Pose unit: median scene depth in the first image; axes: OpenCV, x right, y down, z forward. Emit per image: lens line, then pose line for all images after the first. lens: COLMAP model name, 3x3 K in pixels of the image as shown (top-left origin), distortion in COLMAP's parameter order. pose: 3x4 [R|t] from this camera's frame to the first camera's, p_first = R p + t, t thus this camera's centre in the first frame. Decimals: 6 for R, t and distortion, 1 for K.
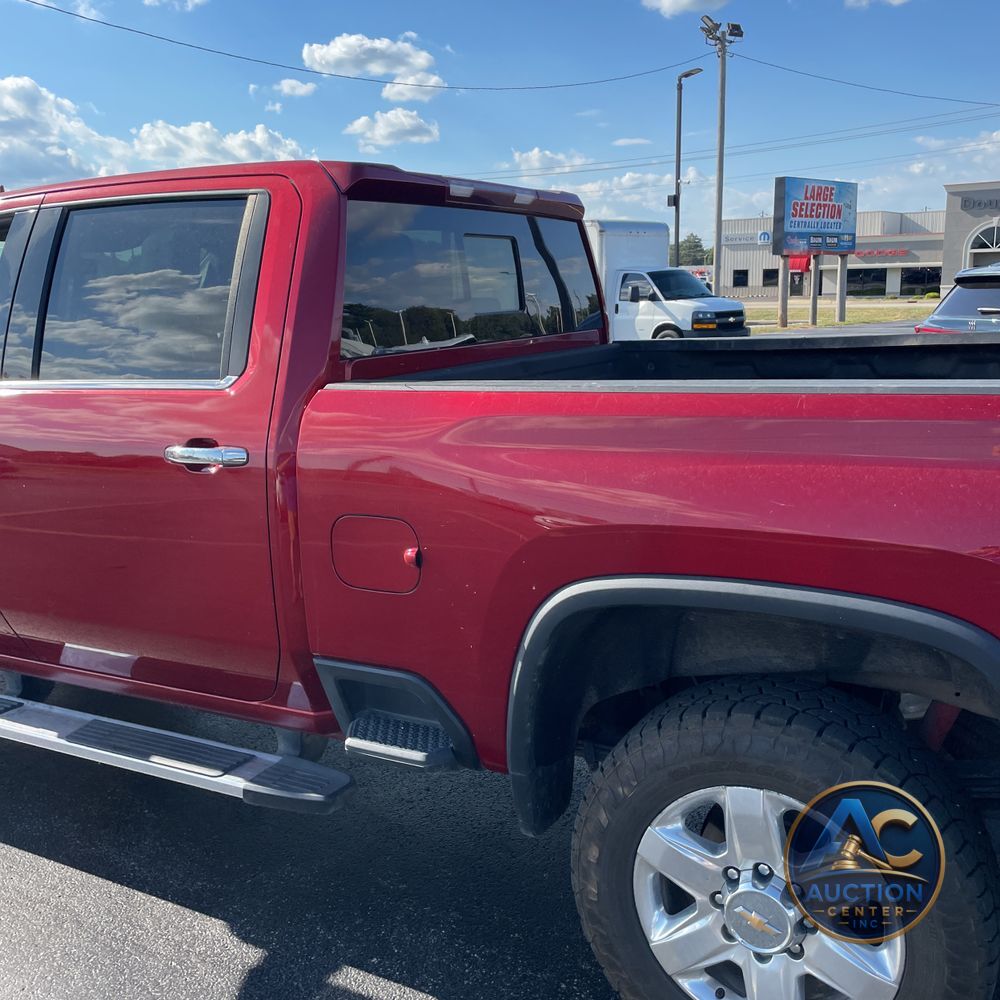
lens RADIAL K [[1011.6, 0, 499.1], [0, 1011.6, 488.8], [0, 0, 1]] dist [0.088016, -0.122721]
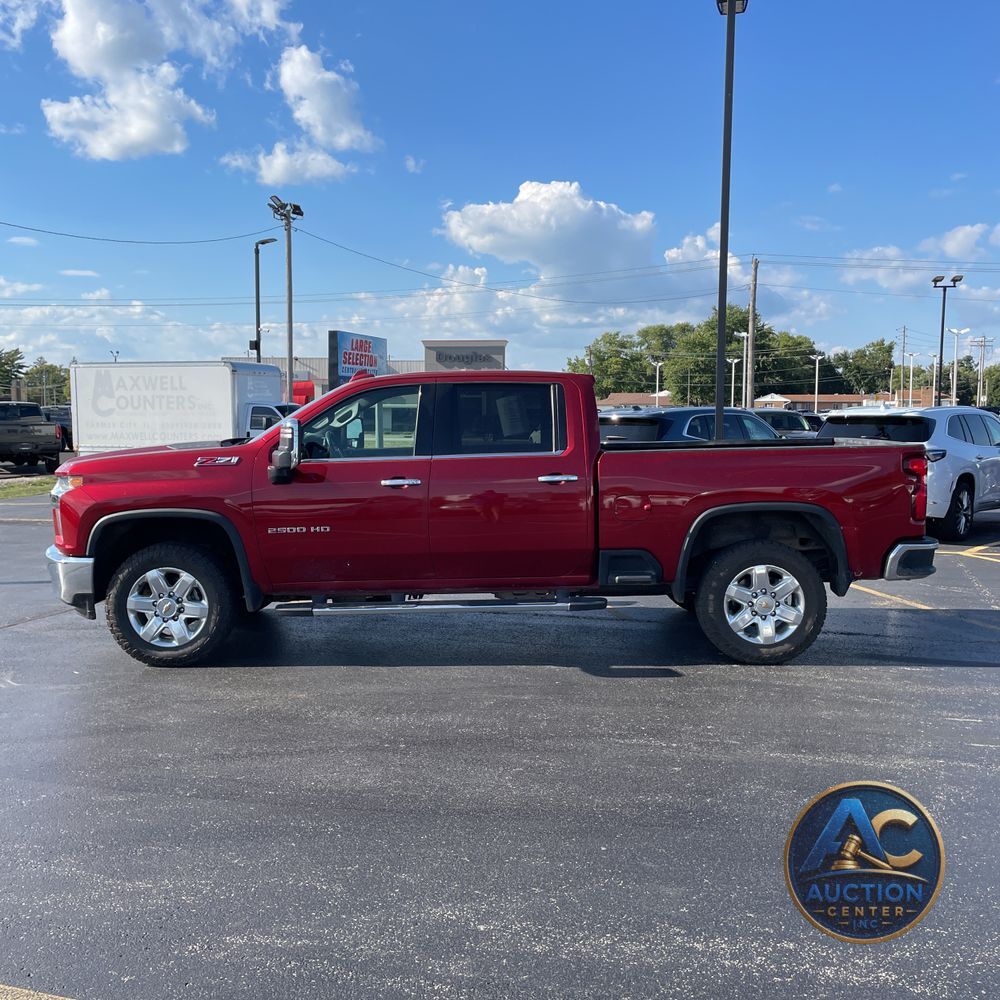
lens RADIAL K [[1012.5, 0, 491.0], [0, 1012.5, 490.8], [0, 0, 1]] dist [0.123937, -0.223958]
pose [[0.878851, -0.014379, 0.476880, -0.145922], [0.074419, 0.991442, -0.107255, 0.023088], [-0.471257, 0.129750, 0.872400, -0.106706]]
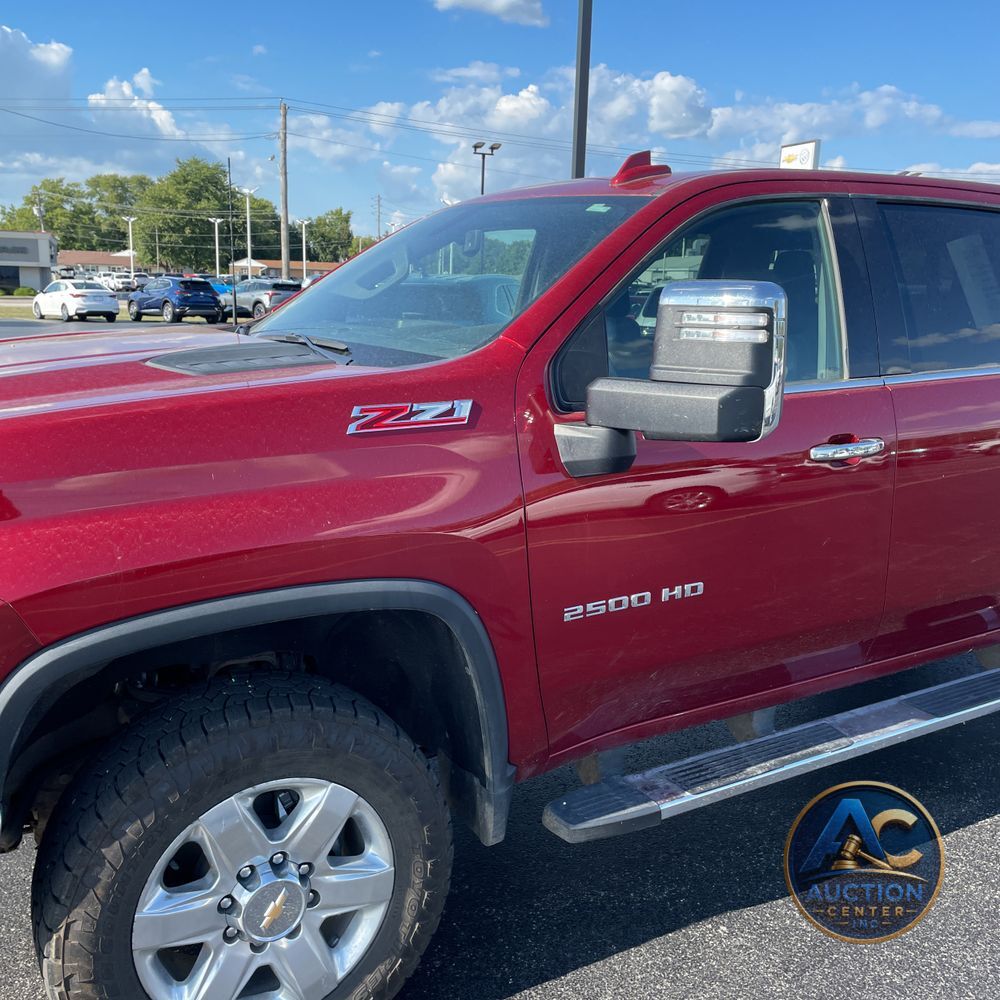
lens RADIAL K [[1011.6, 0, 499.1], [0, 1011.6, 488.8], [0, 0, 1]] dist [0.088016, -0.122721]
pose [[0.518581, -0.135779, 0.844179, -0.147357], [0.135462, 0.987888, 0.075679, -0.011876], [-0.844230, 0.075109, 0.530693, 0.077826]]
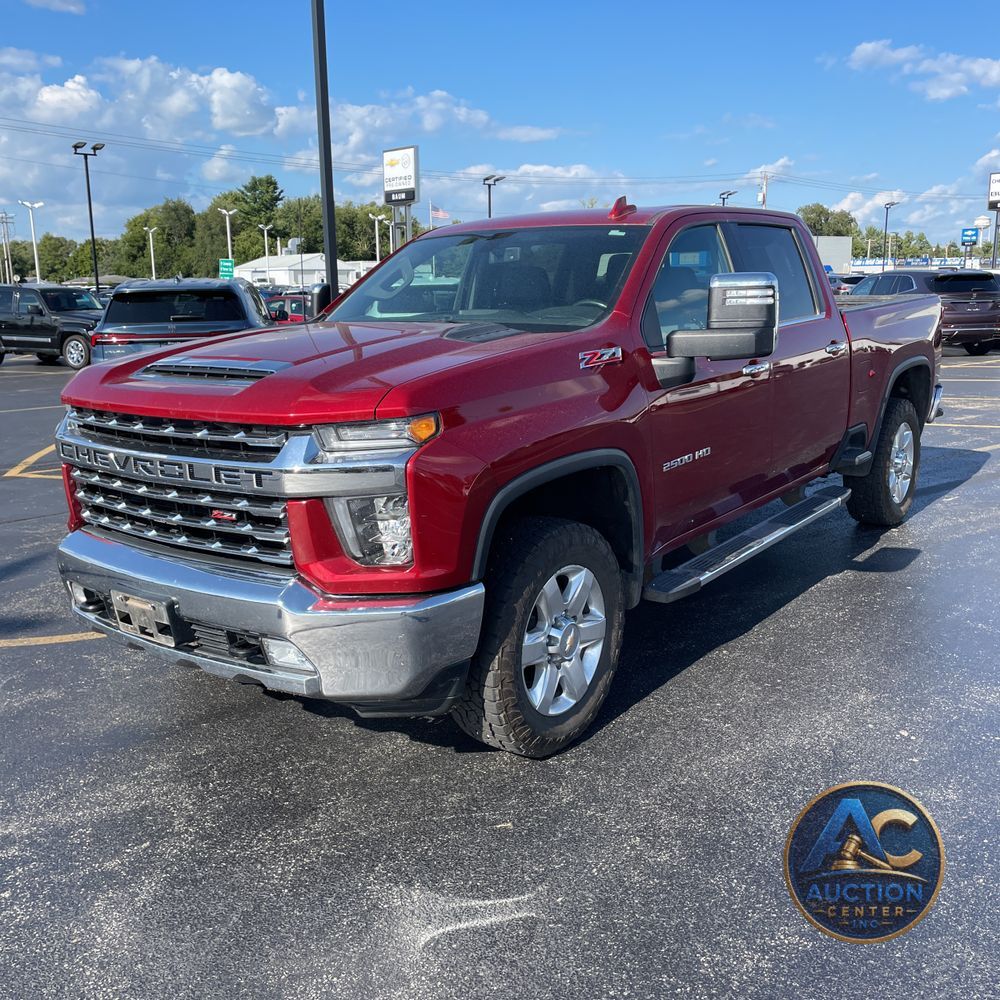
lens RADIAL K [[1000.8, 0, 501.6], [0, 1000.8, 494.0], [0, 0, 1]] dist [0.095871, -0.110515]
pose [[0.151261, -0.184706, 0.971084, -0.214218], [0.213201, 0.965361, 0.150408, -0.017209], [-0.965228, 0.184285, 0.185401, 0.111592]]
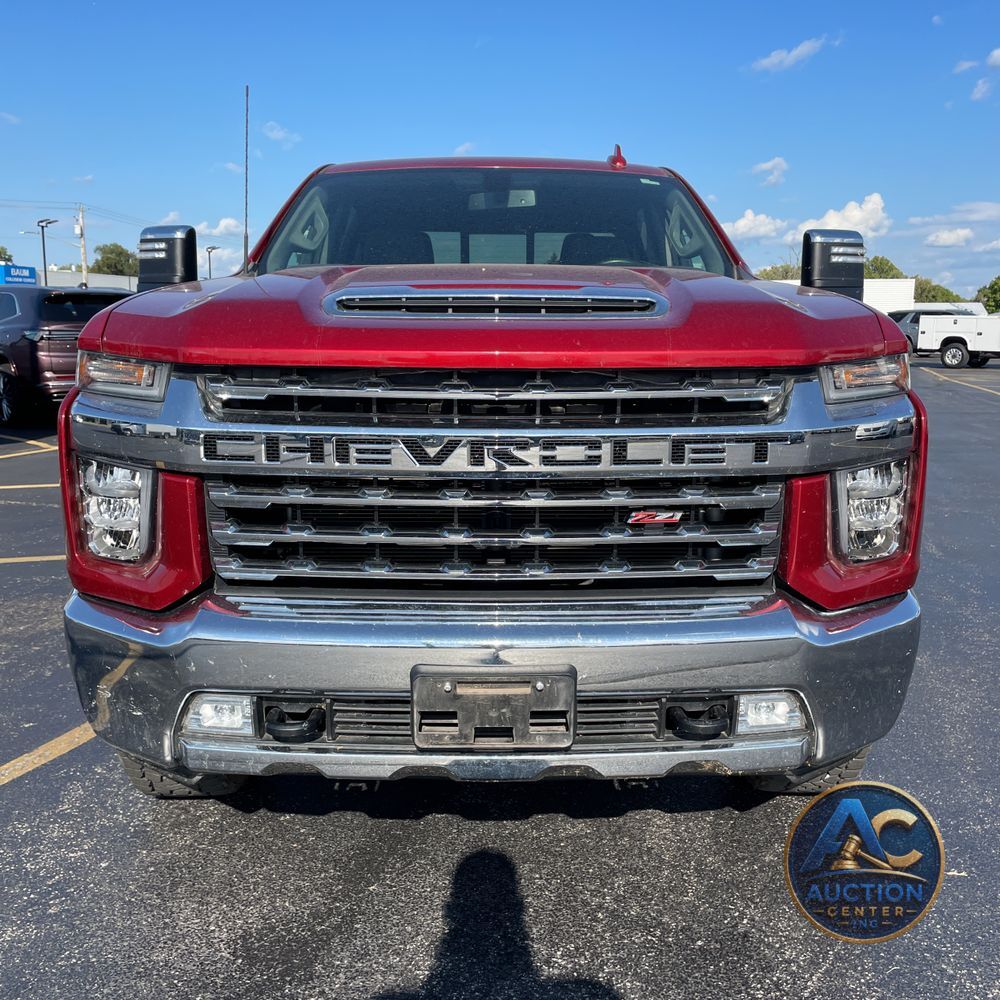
lens RADIAL K [[1009.9, 0, 489.2], [0, 1009.9, 503.4], [0, 0, 1]] dist [0.105802, -0.149042]
pose [[-0.484311, -0.134492, 0.864497, -0.169587], [0.178554, 0.952123, 0.248155, -0.025056], [-0.856482, 0.274543, -0.437109, 0.198412]]
